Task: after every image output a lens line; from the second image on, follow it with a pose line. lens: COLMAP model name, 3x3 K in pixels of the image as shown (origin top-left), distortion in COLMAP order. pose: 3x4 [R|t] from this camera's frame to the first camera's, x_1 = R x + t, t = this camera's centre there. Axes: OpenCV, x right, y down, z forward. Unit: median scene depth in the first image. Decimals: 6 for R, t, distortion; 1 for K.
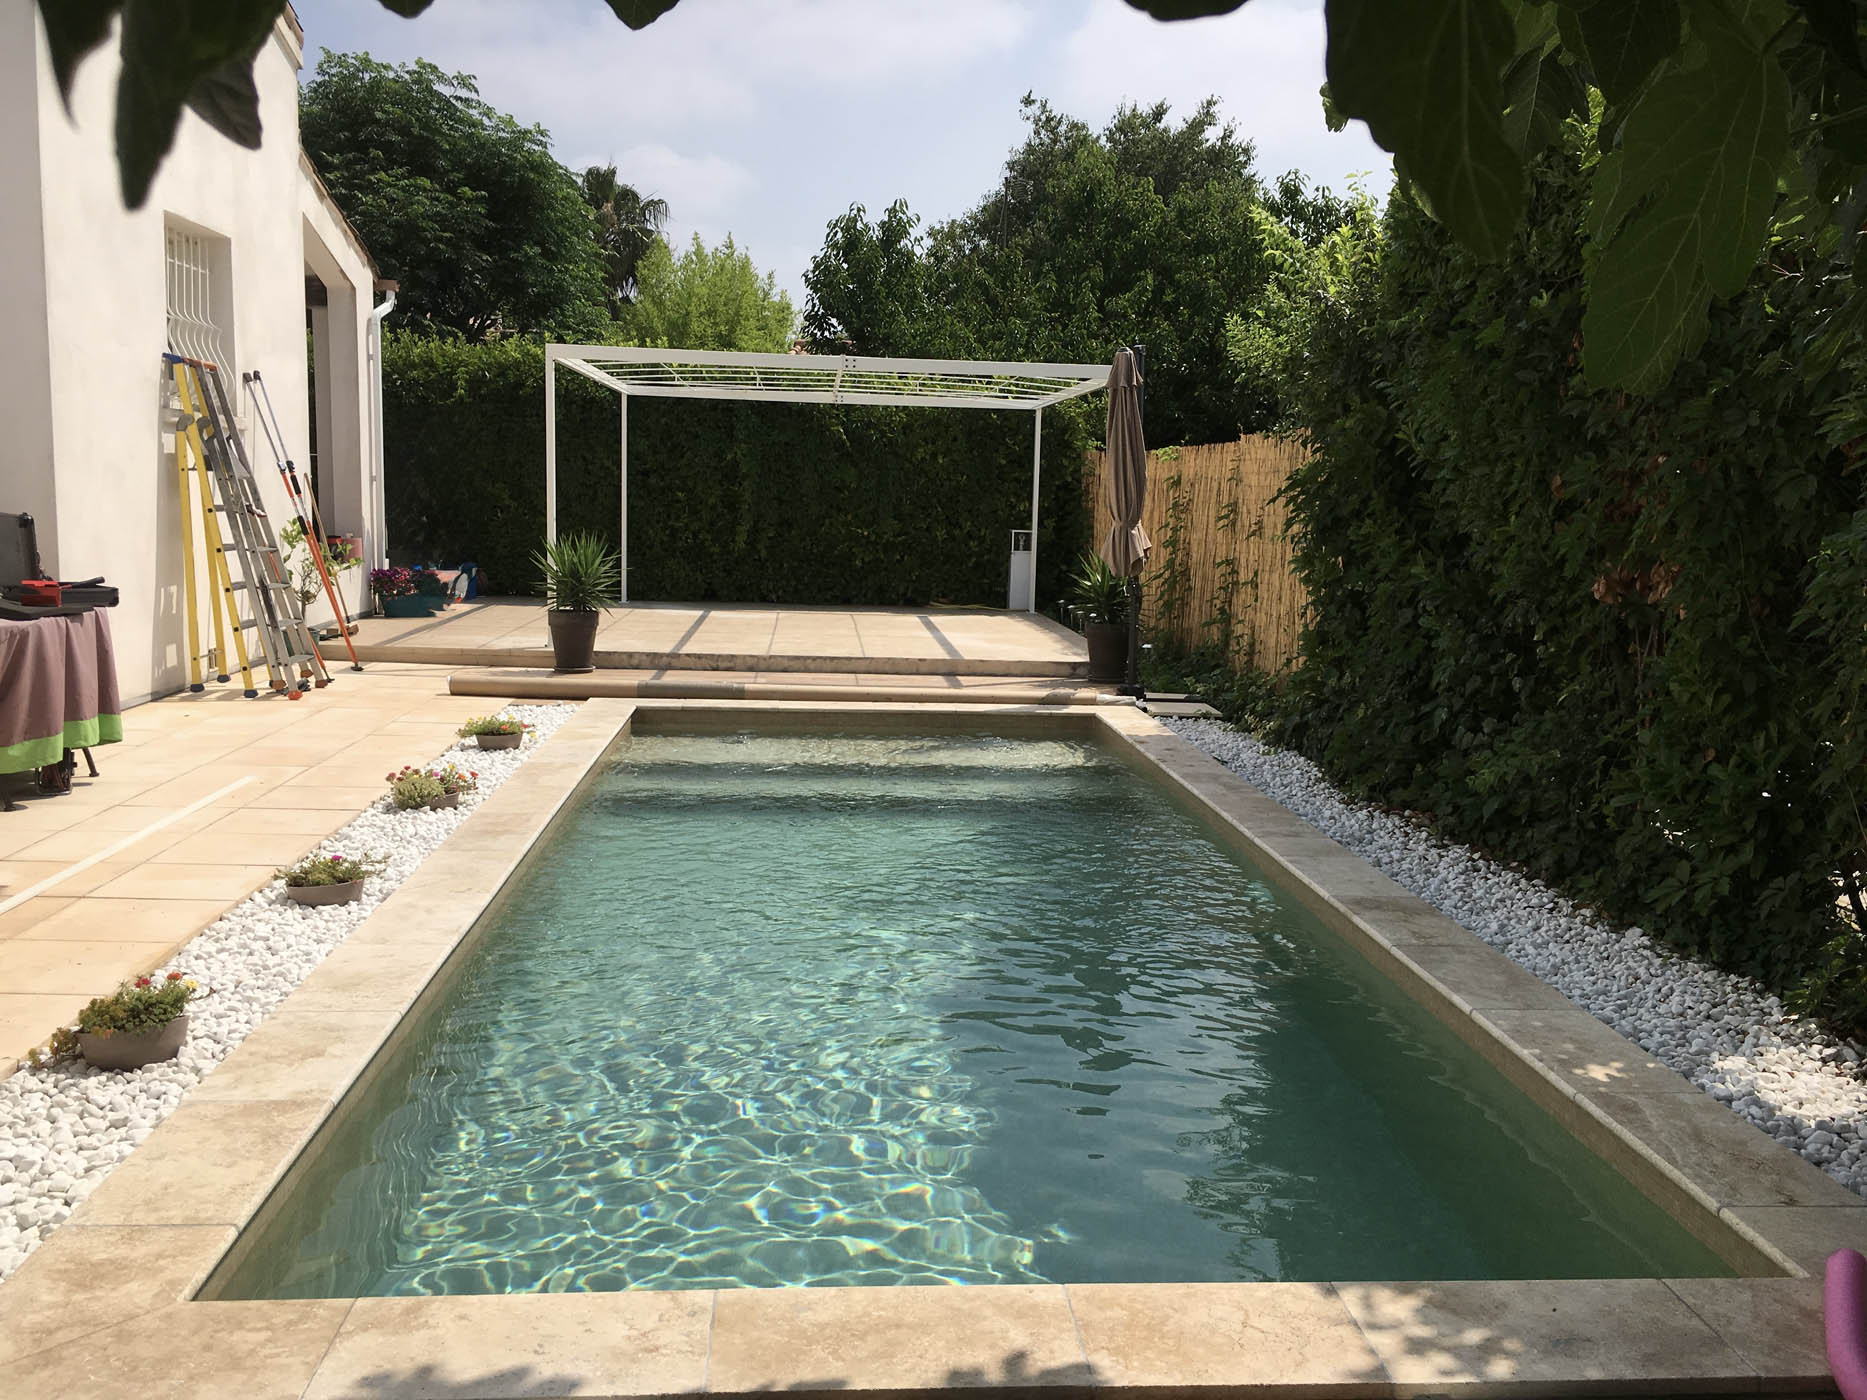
lens RADIAL K [[1586.6, 0, 924.1], [0, 1586.6, 694.3], [0, 0, 1]] dist [0.086118, -0.119984]
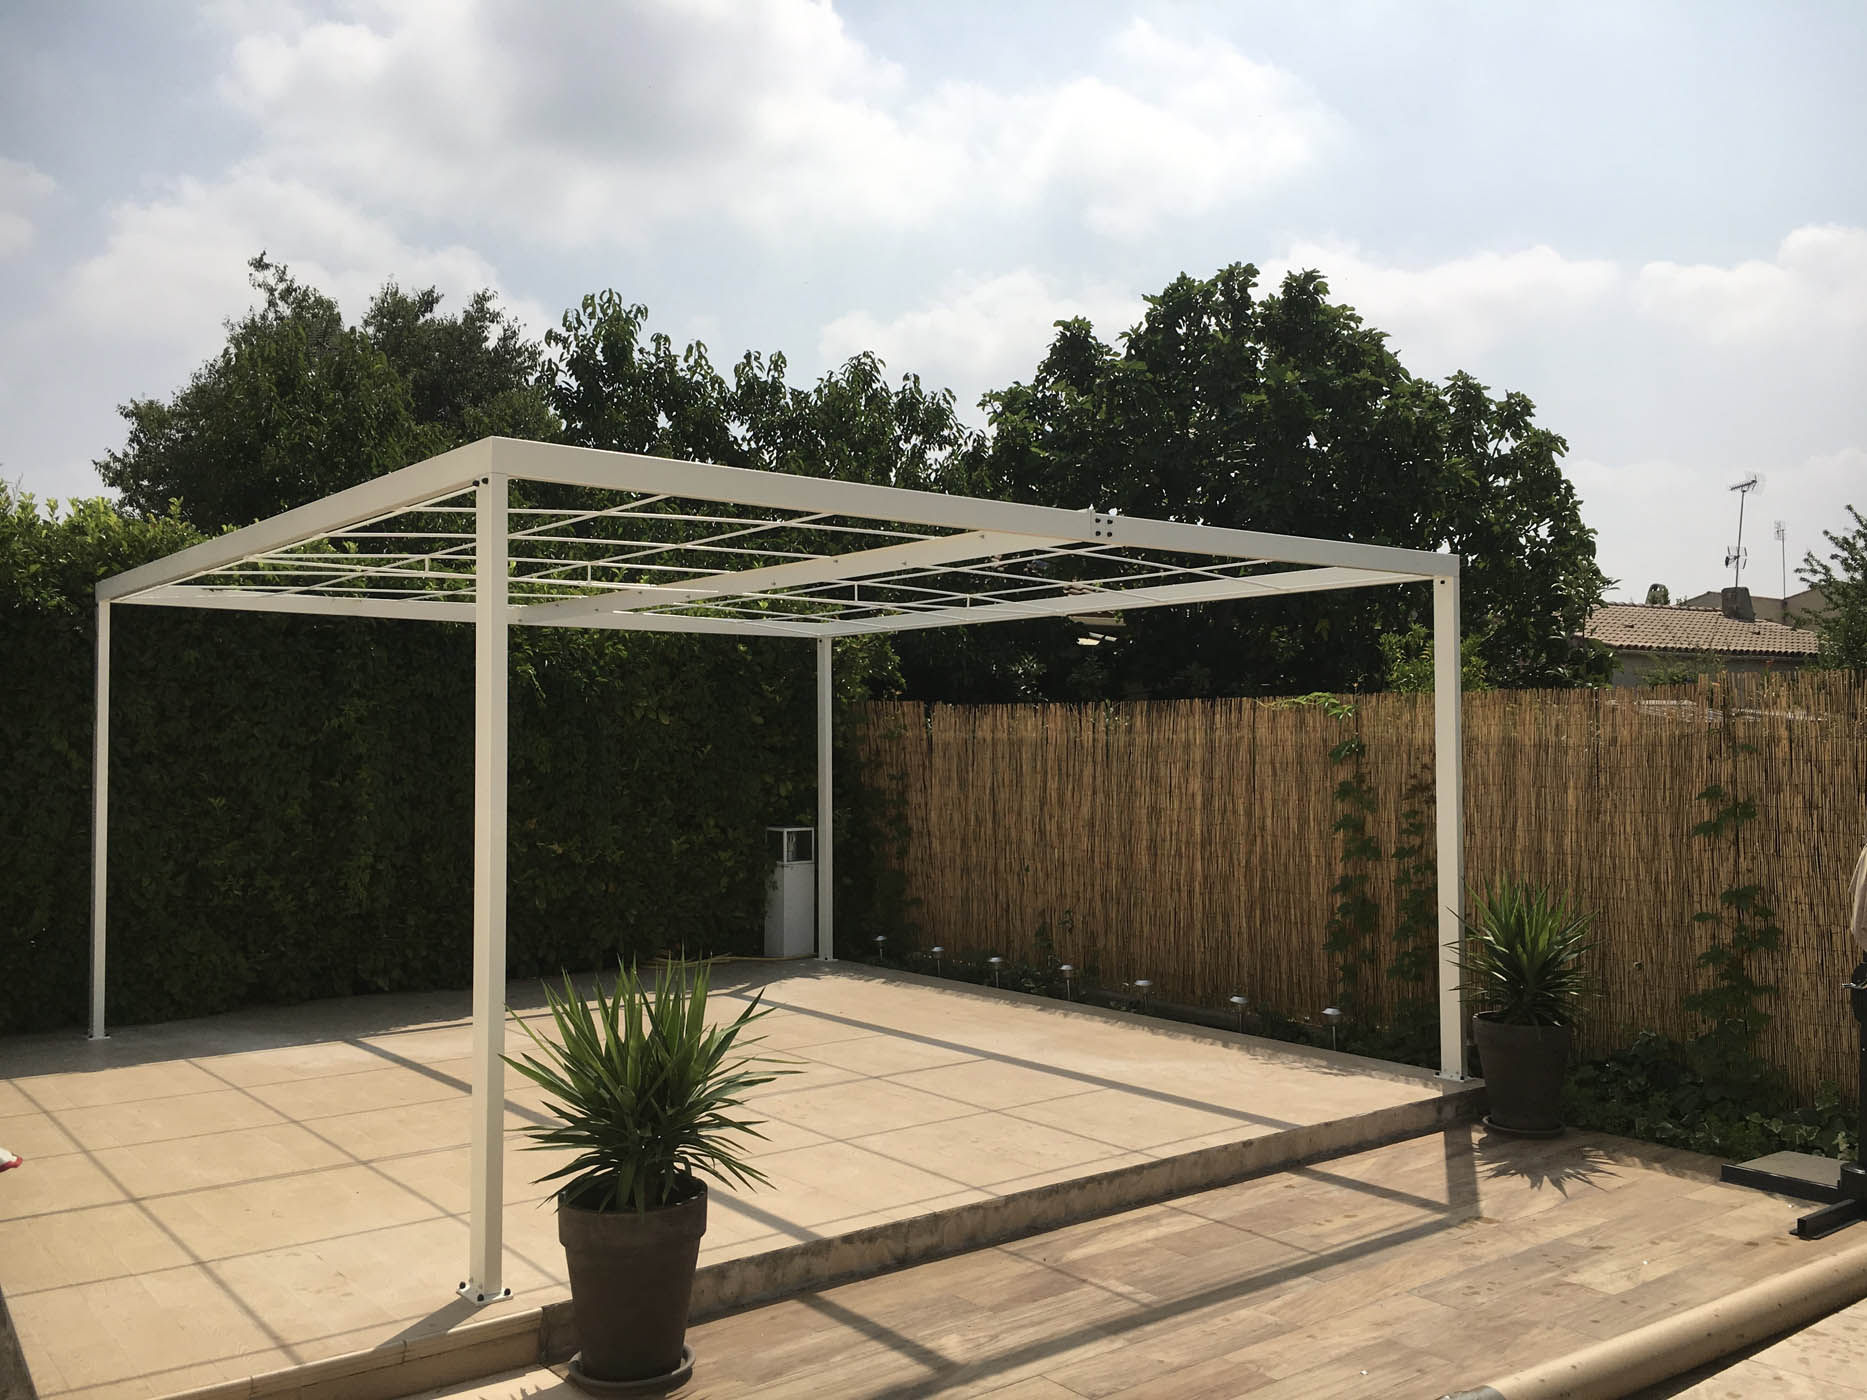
lens RADIAL K [[1586.6, 0, 924.1], [0, 1586.6, 694.3], [0, 0, 1]] dist [0.086118, -0.119984]
pose [[0.829343, -0.014154, 0.558560, -0.244372], [0.097916, 0.987891, -0.120351, -0.075016], [-0.550093, 0.154505, 0.820686, 0.451708]]
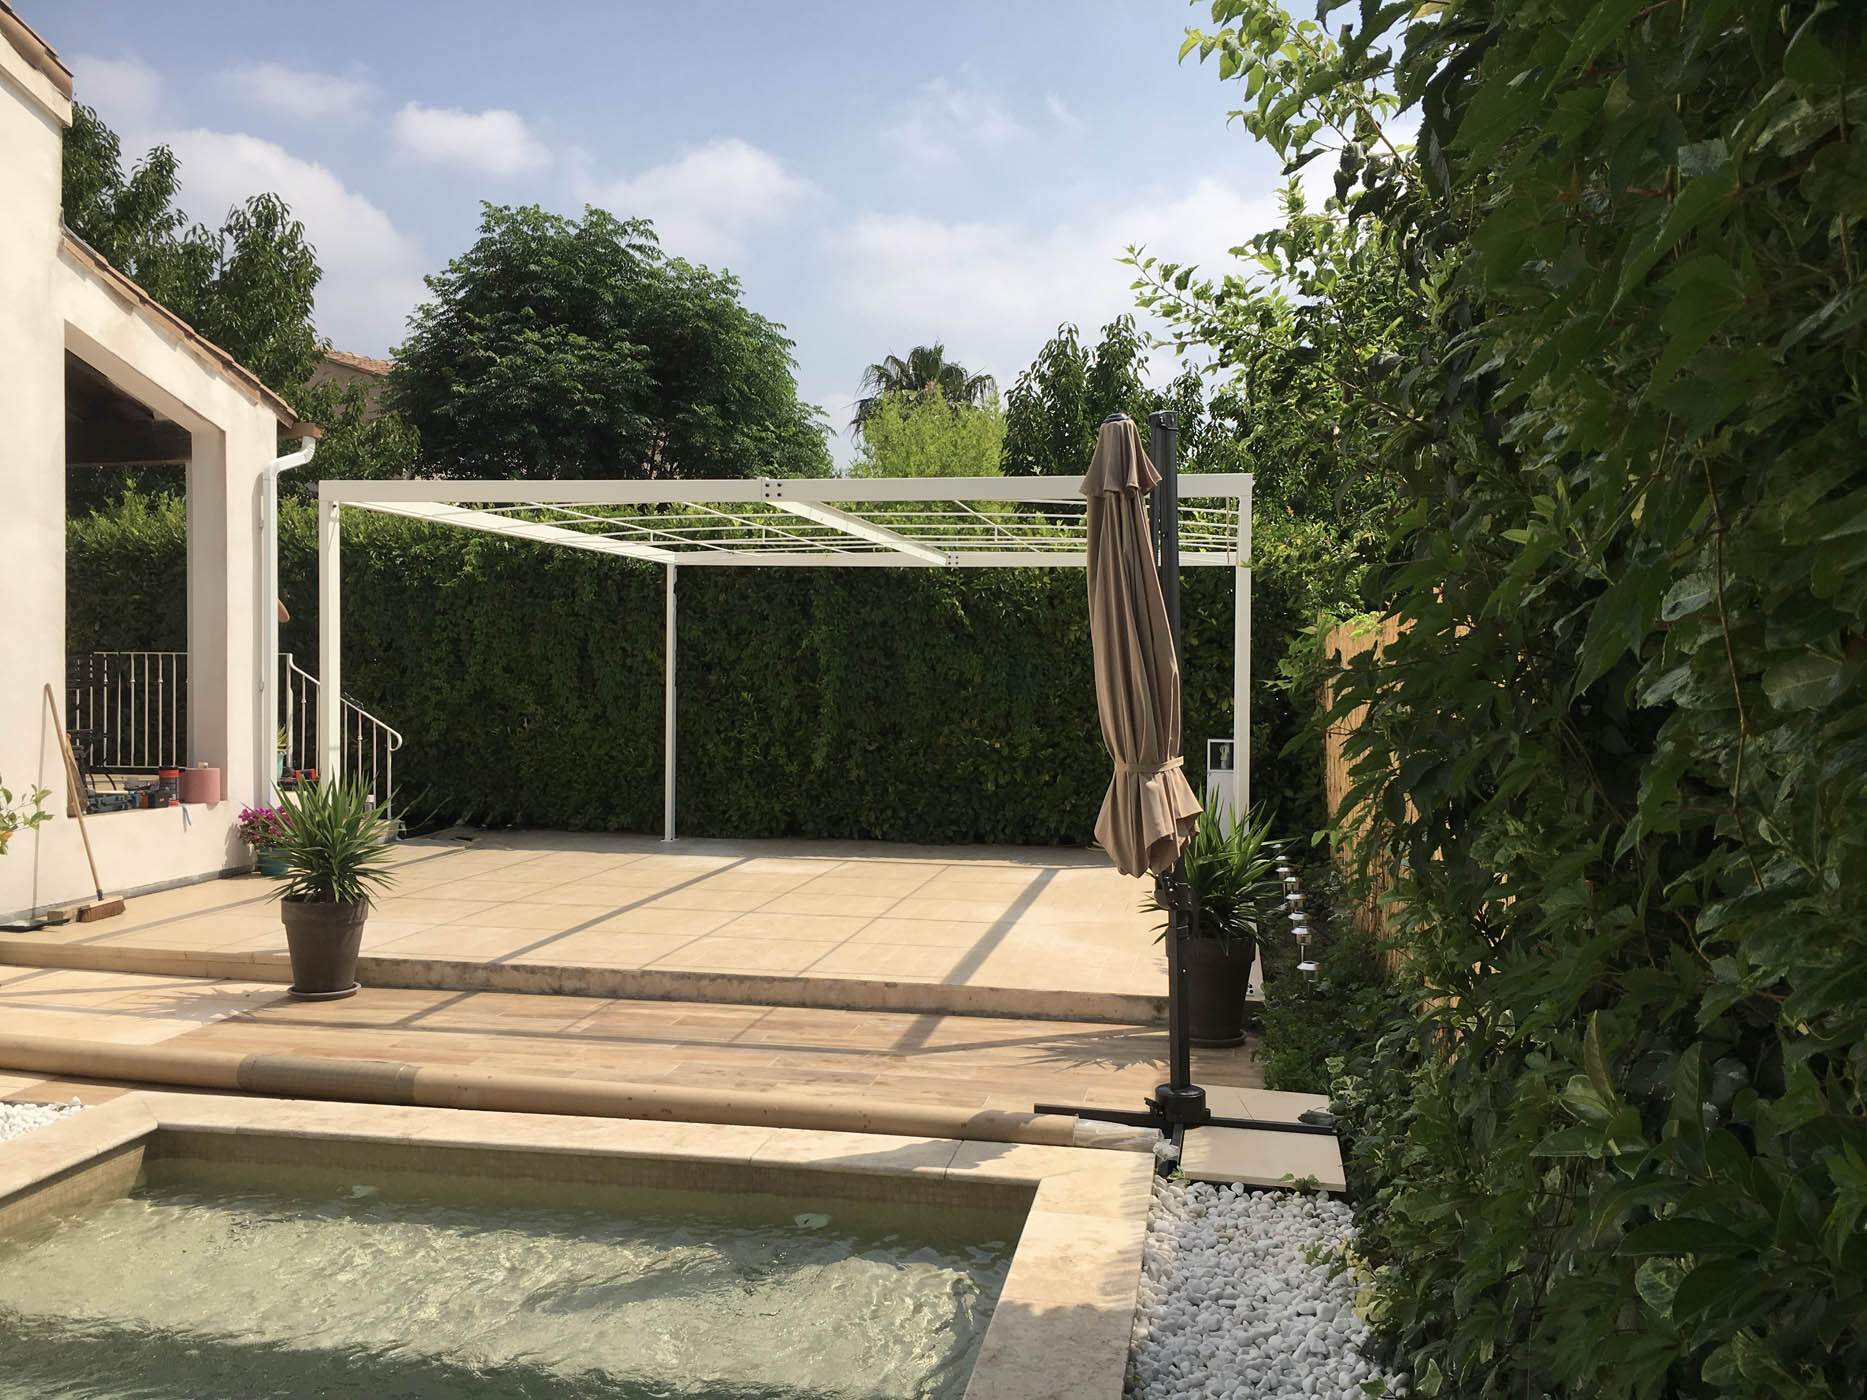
lens RADIAL K [[1586.6, 0, 924.1], [0, 1586.6, 694.3], [0, 0, 1]] dist [0.086118, -0.119984]
pose [[0.966595, -0.012786, -0.255989, 0.113257], [-0.016291, 0.993671, -0.111144, -0.044354], [0.255790, 0.111602, 0.960269, 0.305566]]
